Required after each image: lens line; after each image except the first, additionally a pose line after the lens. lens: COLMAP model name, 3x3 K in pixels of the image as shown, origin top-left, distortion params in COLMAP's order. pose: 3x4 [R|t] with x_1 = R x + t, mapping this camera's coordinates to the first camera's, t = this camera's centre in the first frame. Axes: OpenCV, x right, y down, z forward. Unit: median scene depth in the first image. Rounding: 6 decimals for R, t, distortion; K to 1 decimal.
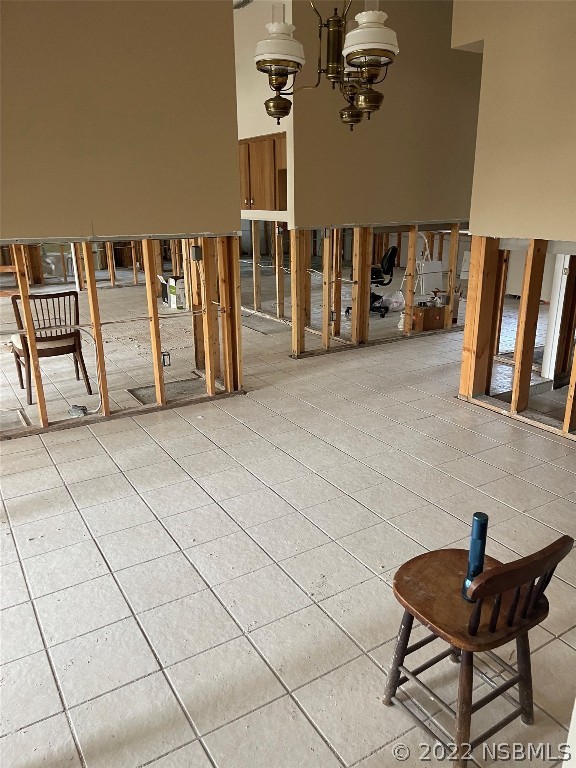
lens RADIAL K [[578.1, 0, 288.0], [0, 578.1, 384.0], [0, 0, 1]] dist [-0.000653, -0.000129]
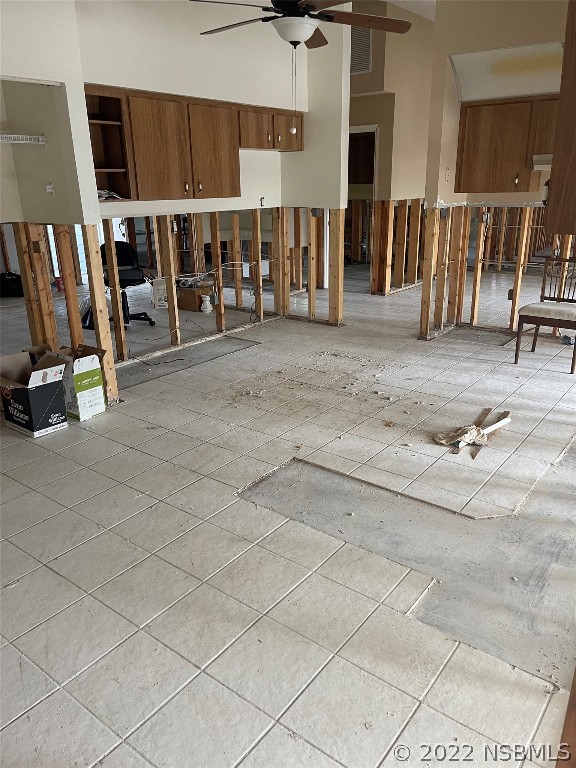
lens RADIAL K [[578.1, 0, 288.0], [0, 578.1, 384.0], [0, 0, 1]] dist [-0.000653, -0.000129]
pose [[-0.353362, -0.298158, 0.886700, -0.894513], [0.304706, 0.859476, 0.410433, -0.401560], [-0.884471, 0.415215, -0.212855, 1.269079]]
